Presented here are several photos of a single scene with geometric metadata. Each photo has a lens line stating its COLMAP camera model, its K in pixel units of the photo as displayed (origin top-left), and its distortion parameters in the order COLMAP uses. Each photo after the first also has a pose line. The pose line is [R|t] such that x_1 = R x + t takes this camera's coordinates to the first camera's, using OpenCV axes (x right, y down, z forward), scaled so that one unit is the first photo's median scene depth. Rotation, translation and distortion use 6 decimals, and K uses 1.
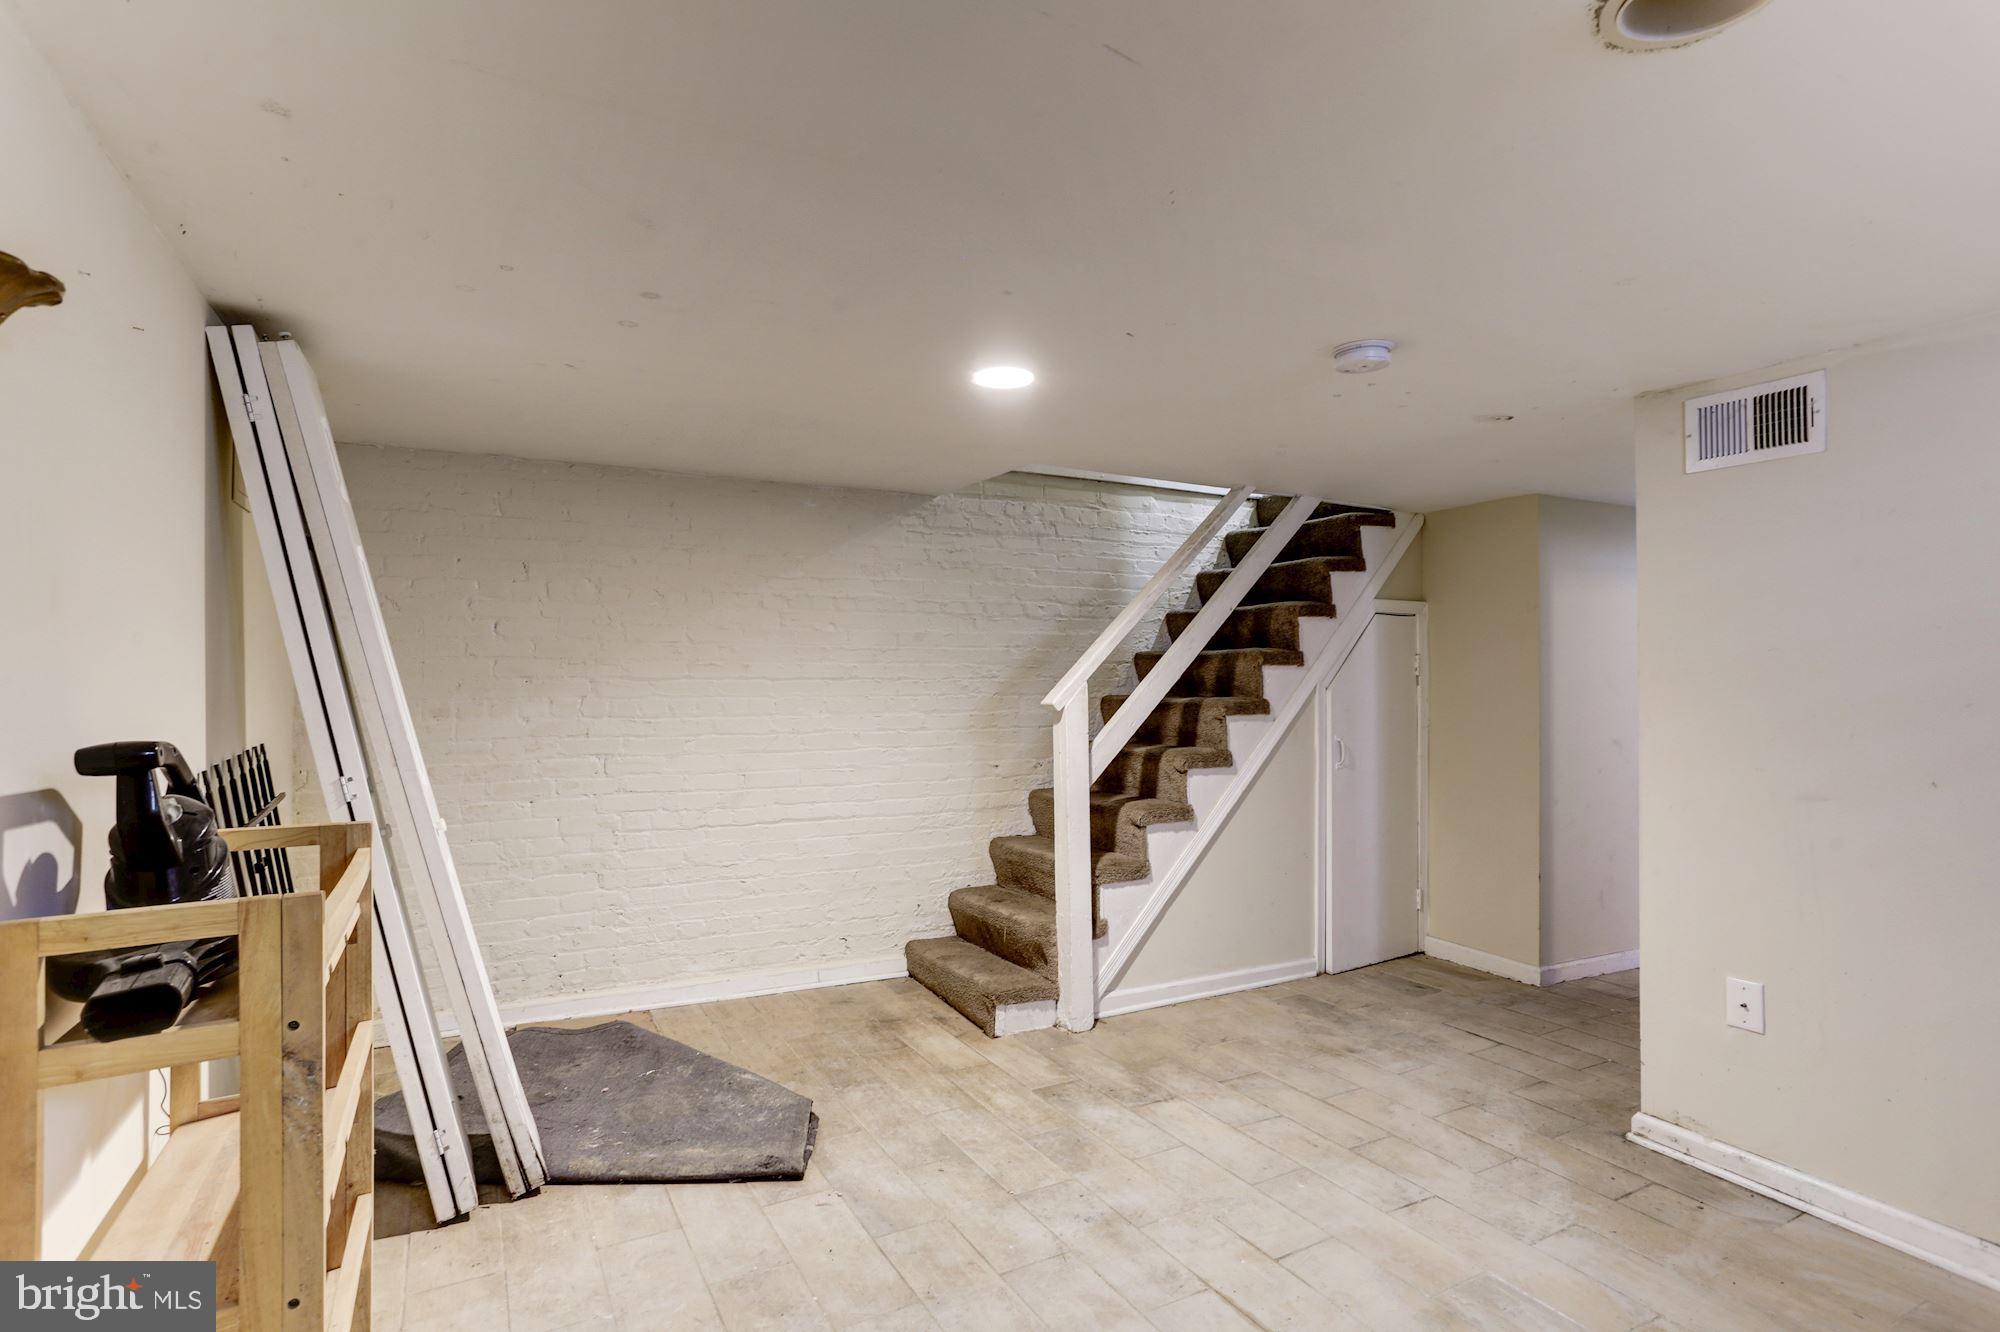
lens RADIAL K [[968.2, 0, 998.8], [0, 968.2, 669.9], [0, 0, 1]] dist [-0.026713, 0.009657]
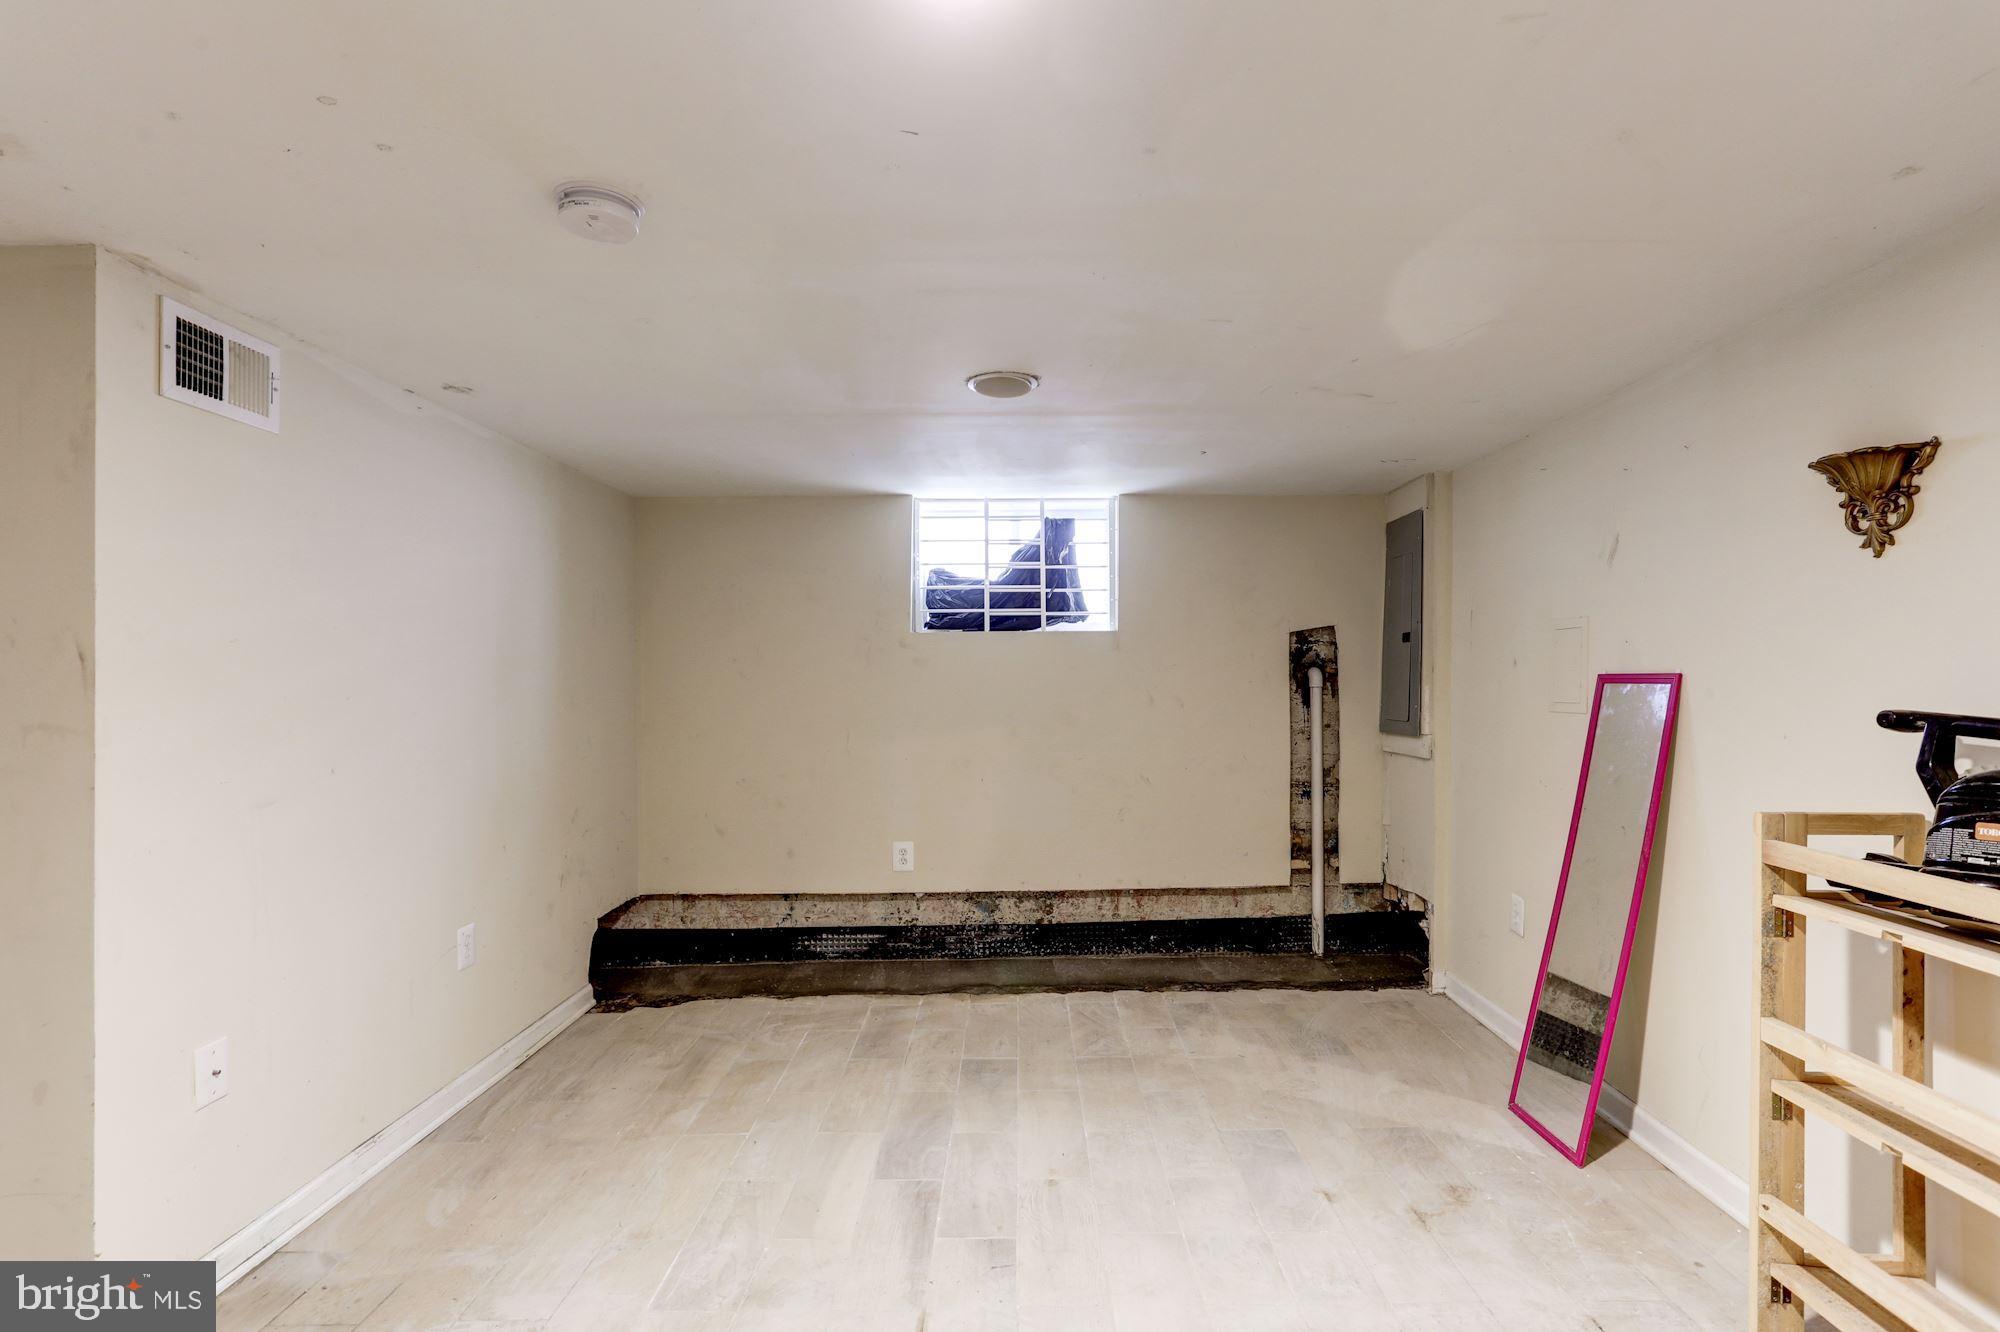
lens RADIAL K [[968.2, 0, 1004.7], [0, 968.2, 663.3], [0, 0, 1]] dist [-0.026713, 0.009657]
pose [[-0.863857, 0.003130, 0.503727, -0.240417], [-0.001134, 0.999966, -0.008158, 0.008759], [-0.503735, -0.007619, -0.863824, 1.523487]]
